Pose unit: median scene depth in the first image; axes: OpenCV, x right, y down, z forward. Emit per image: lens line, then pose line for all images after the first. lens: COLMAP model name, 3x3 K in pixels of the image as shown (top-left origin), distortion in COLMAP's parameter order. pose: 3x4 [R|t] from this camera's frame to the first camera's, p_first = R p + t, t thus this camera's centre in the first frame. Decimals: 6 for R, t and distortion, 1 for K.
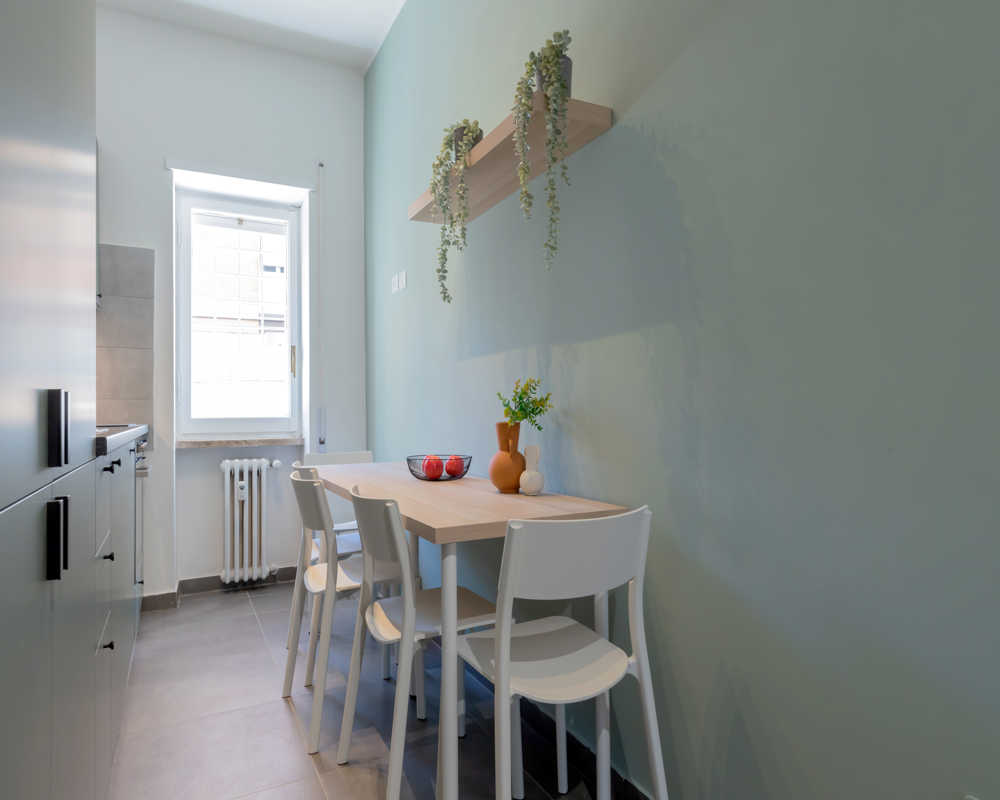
lens RADIAL K [[606.3, 0, 498.9], [0, 606.3, 404.4], [0, 0, 1]] dist [-0.004752, -0.003309]
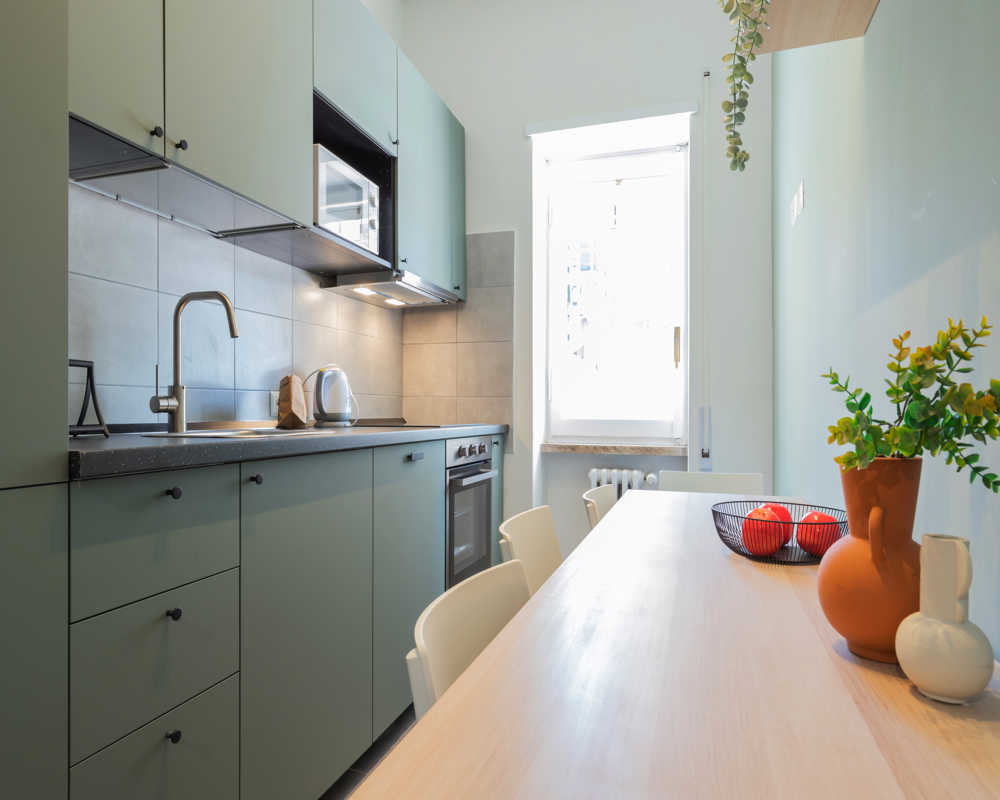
lens RADIAL K [[606.3, 0, 496.9], [0, 606.3, 408.7], [0, 0, 1]] dist [-0.004752, -0.003309]
pose [[0.692045, 0.009696, -0.721789, 0.067698], [-0.002041, 0.999932, 0.011475, -0.000930], [0.721851, -0.006468, 0.692018, 0.354961]]
